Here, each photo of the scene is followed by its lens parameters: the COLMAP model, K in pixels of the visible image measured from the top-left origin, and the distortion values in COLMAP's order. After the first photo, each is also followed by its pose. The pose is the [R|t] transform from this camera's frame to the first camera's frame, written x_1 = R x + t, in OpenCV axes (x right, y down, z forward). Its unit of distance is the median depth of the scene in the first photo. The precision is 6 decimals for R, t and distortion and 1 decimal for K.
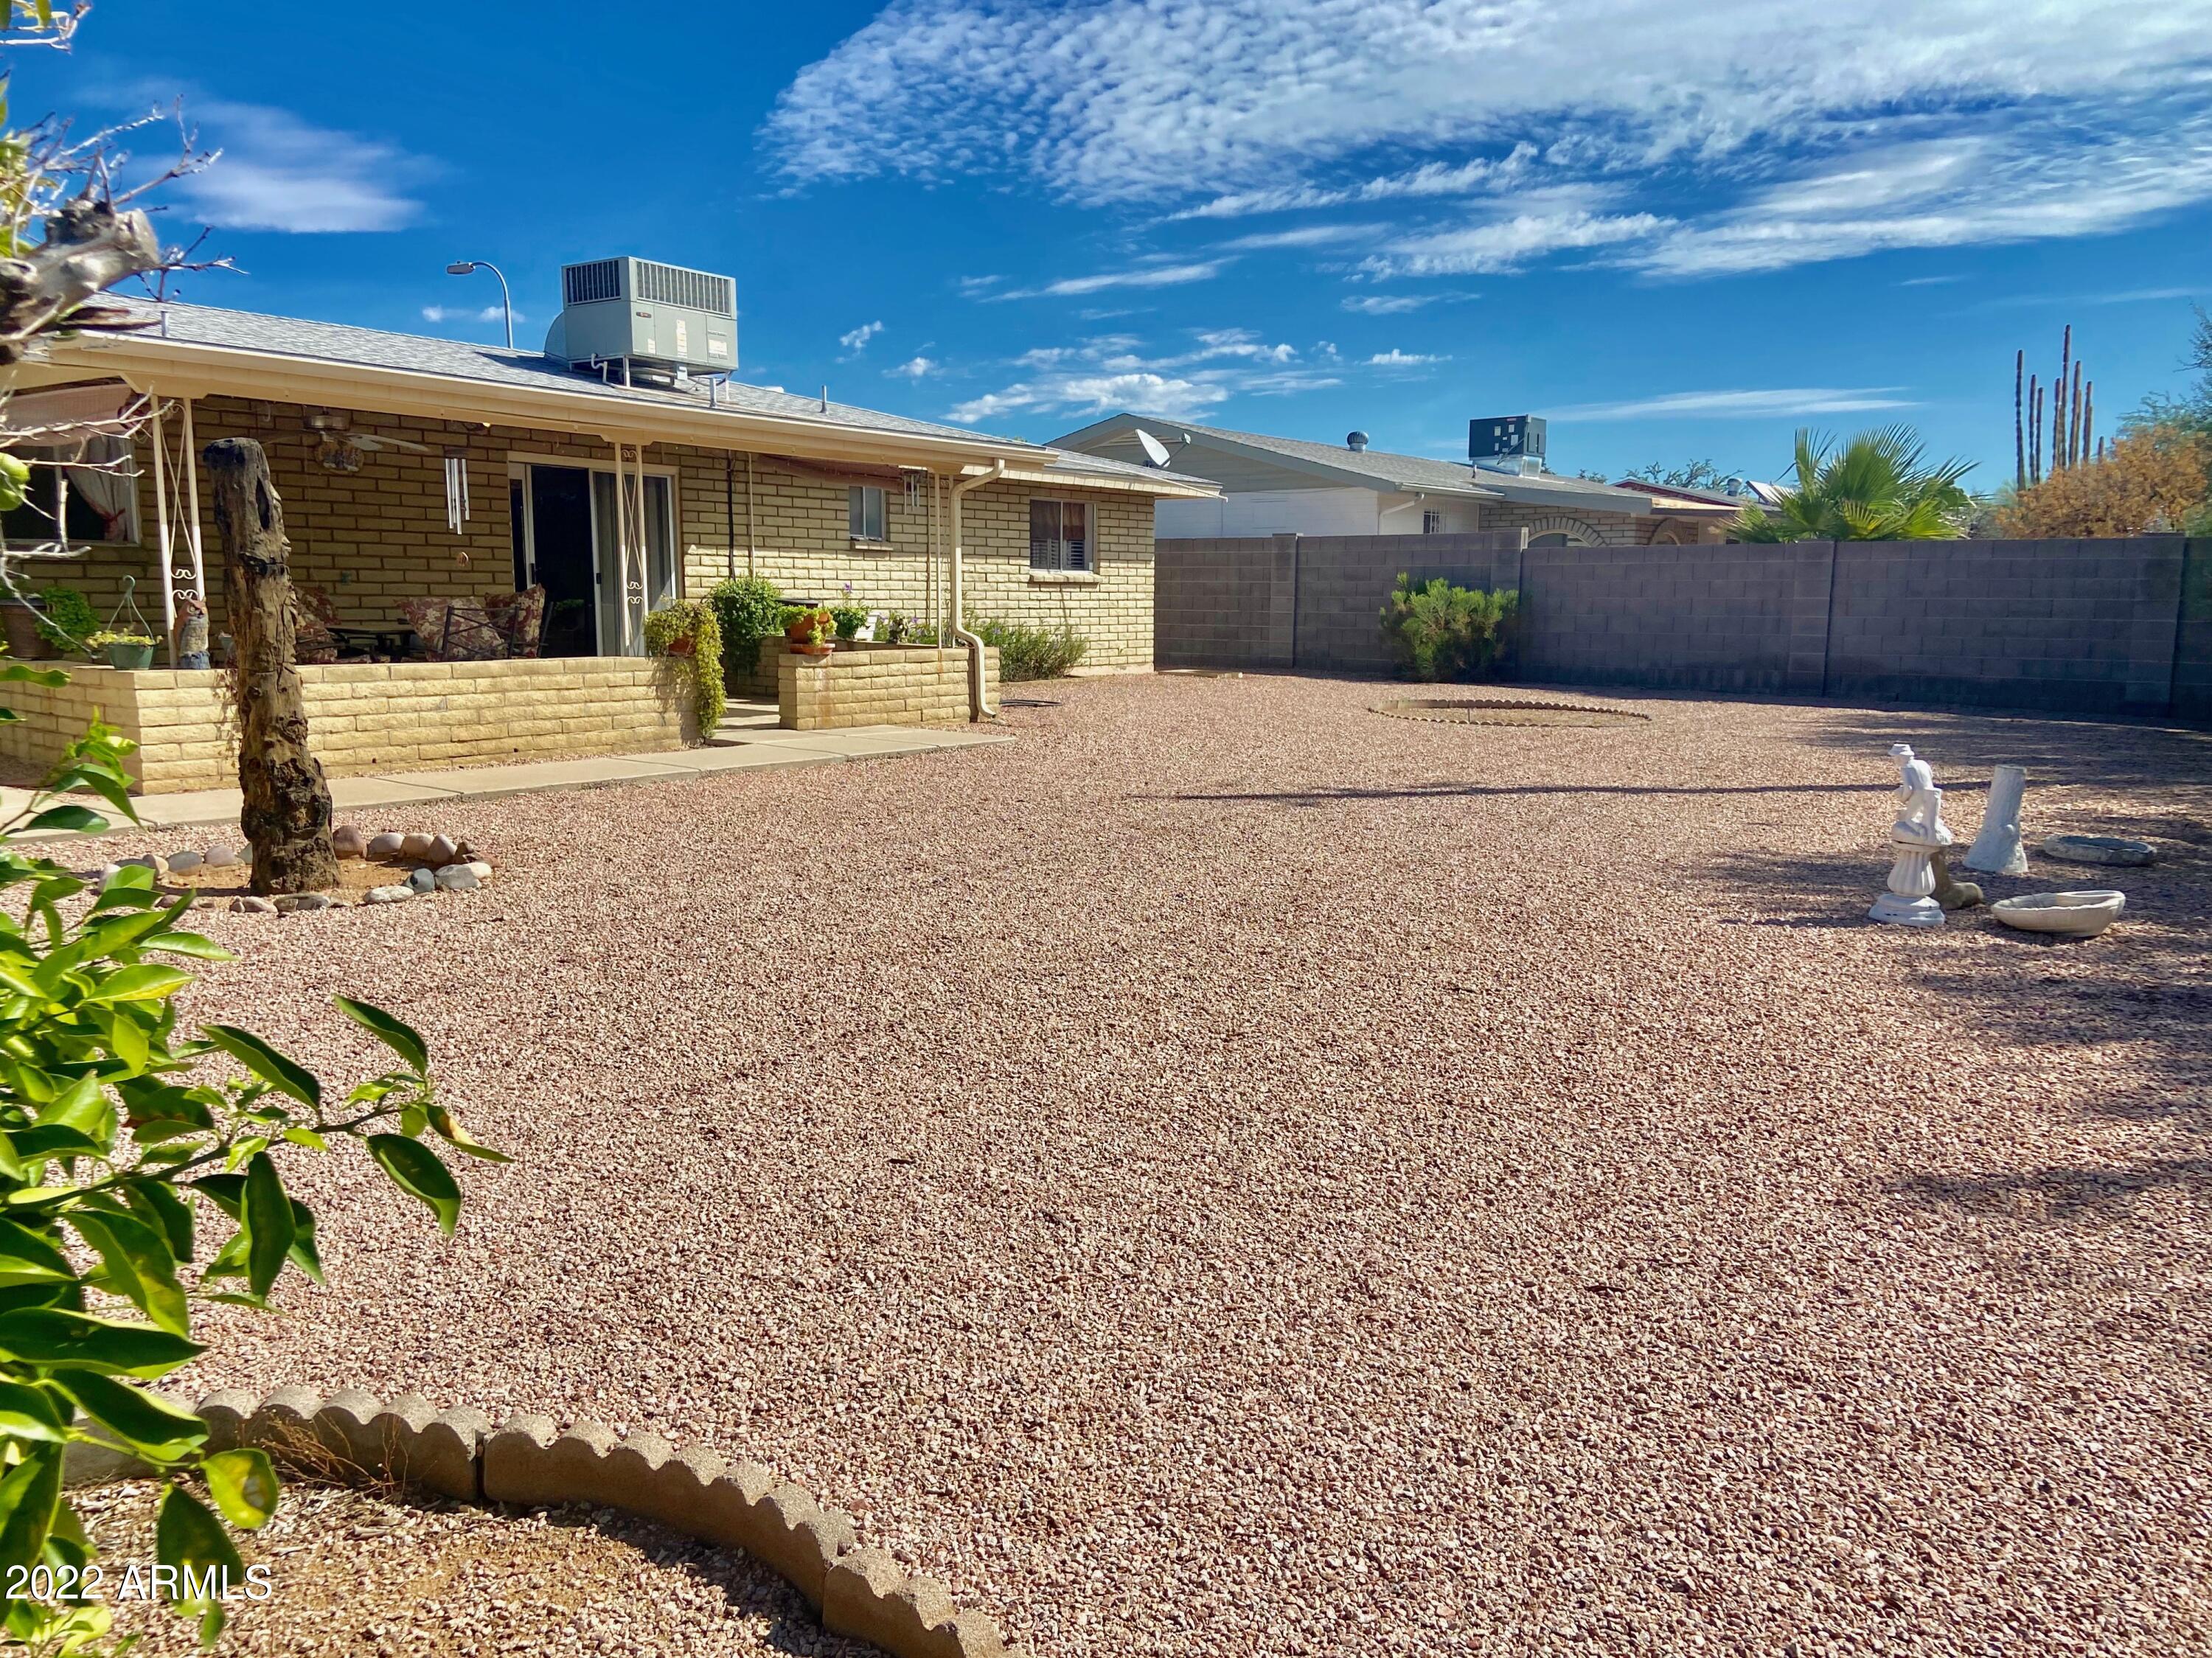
lens RADIAL K [[1685.2, 0, 1130.5], [0, 1685.2, 813.2], [0, 0, 1]] dist [0.122375, -0.147698]
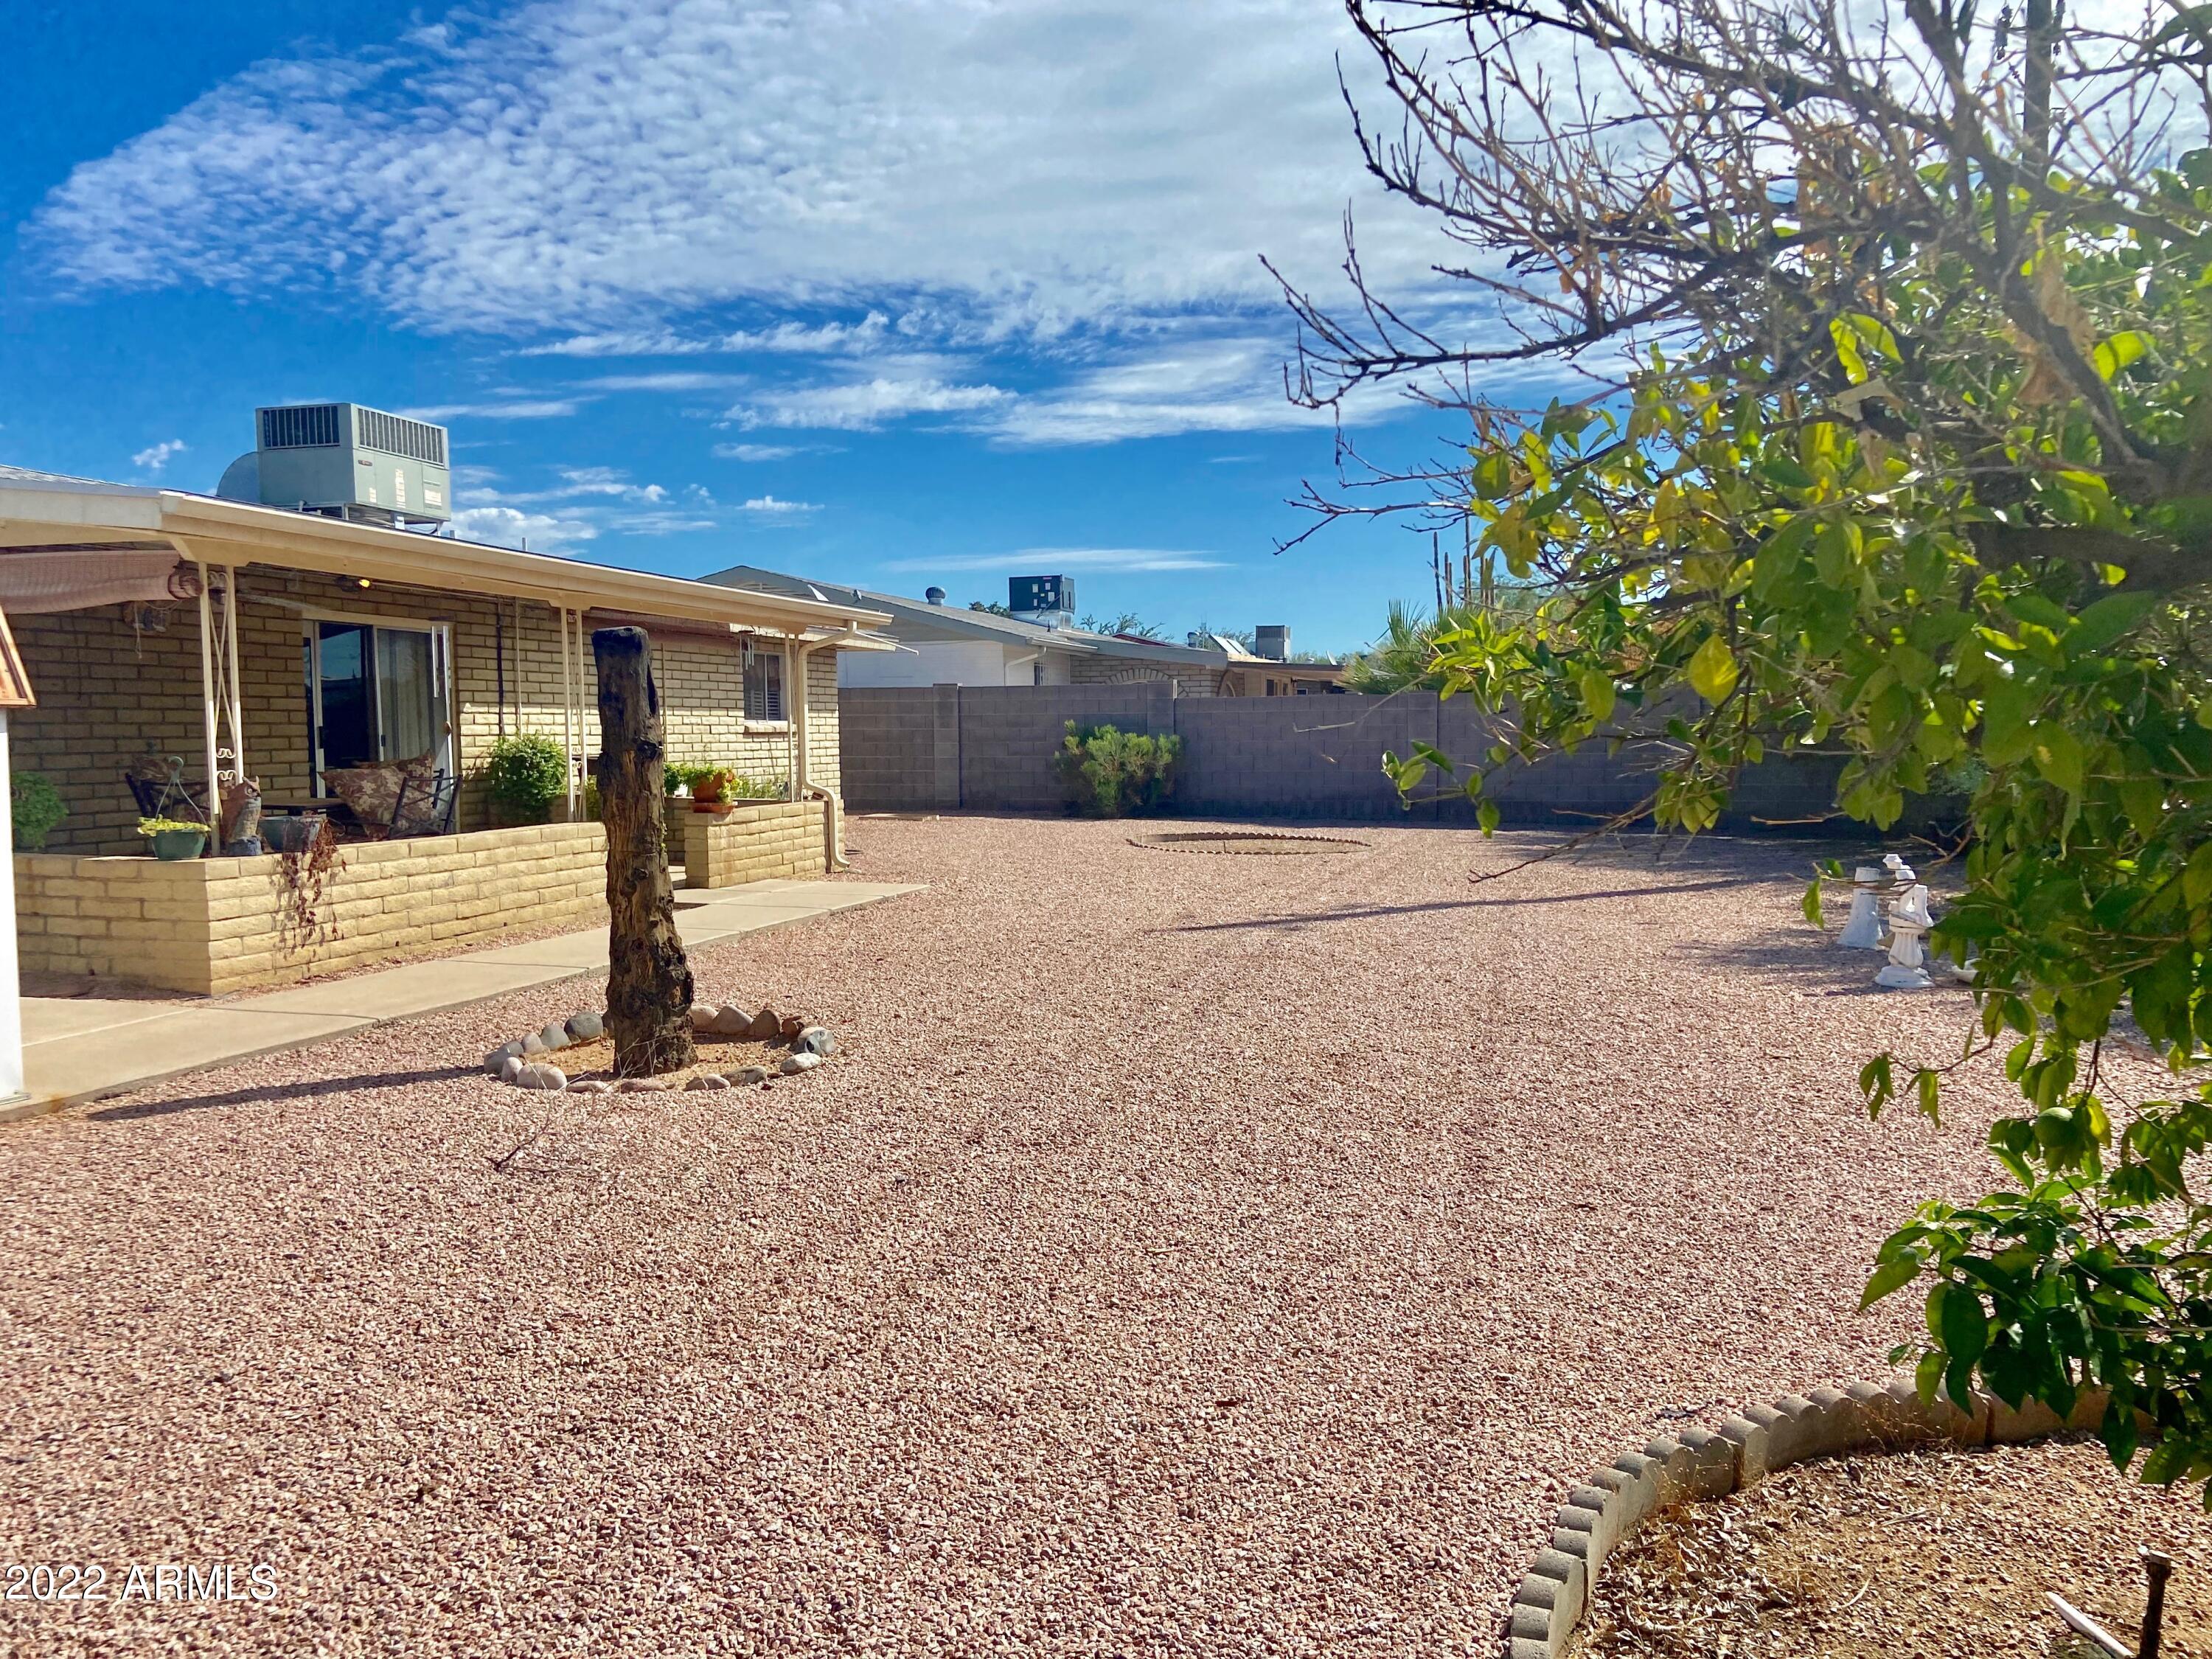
lens RADIAL K [[1647.4, 0, 1181.3], [0, 1647.4, 797.5], [0, 0, 1]] dist [0.113328, -0.134310]
pose [[0.926156, -0.029683, 0.375972, -0.231838], [0.062756, 0.995129, -0.076025, -0.008071], [-0.371884, 0.094005, 0.923507, -0.010720]]
